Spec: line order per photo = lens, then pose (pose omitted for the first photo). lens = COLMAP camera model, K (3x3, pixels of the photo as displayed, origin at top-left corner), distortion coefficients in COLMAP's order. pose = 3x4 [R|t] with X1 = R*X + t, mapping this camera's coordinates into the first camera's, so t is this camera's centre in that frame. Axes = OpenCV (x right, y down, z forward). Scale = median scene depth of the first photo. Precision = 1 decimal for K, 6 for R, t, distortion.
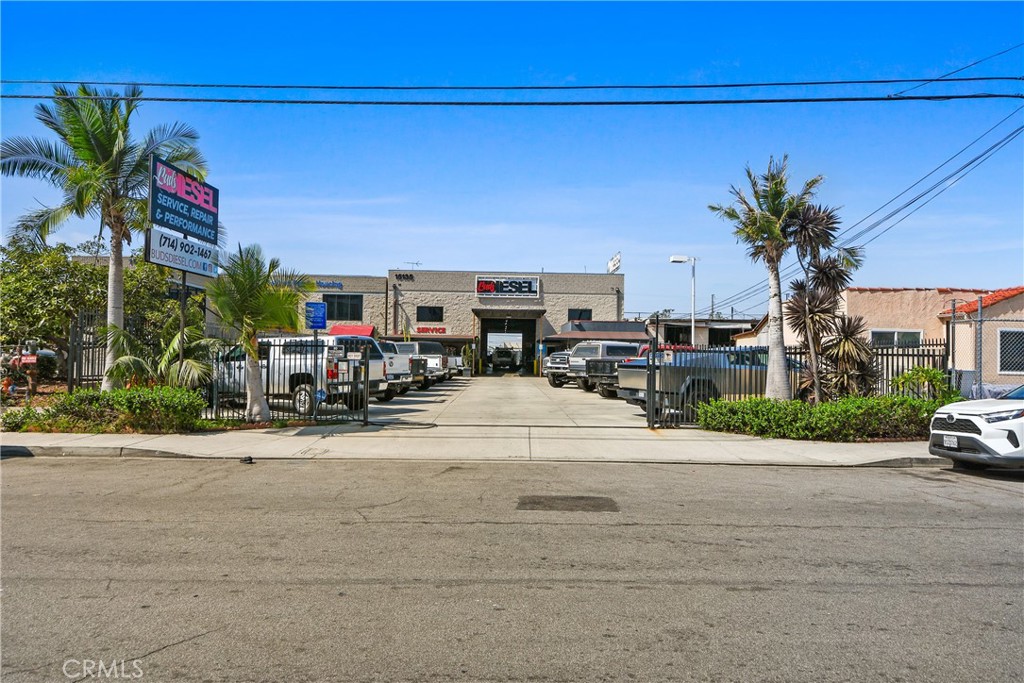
lens RADIAL K [[647.2, 0, 512.0], [0, 647.2, 341.5], [0, 0, 1]] dist [0.019160, -0.000120]
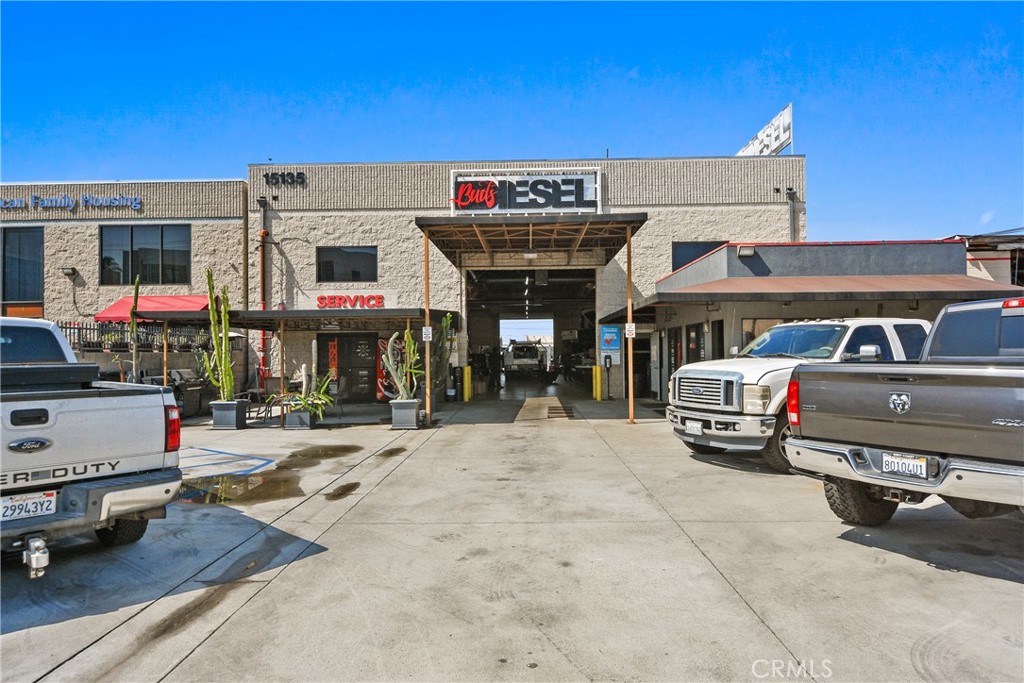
lens RADIAL K [[647.2, 0, 512.0], [0, 647.2, 341.5], [0, 0, 1]] dist [0.019160, -0.000120]
pose [[0.998932, -0.026514, -0.037827, -0.002764], [0.026749, 0.999626, 0.005709, 0.009356], [0.037662, -0.006714, 0.999268, 0.576789]]
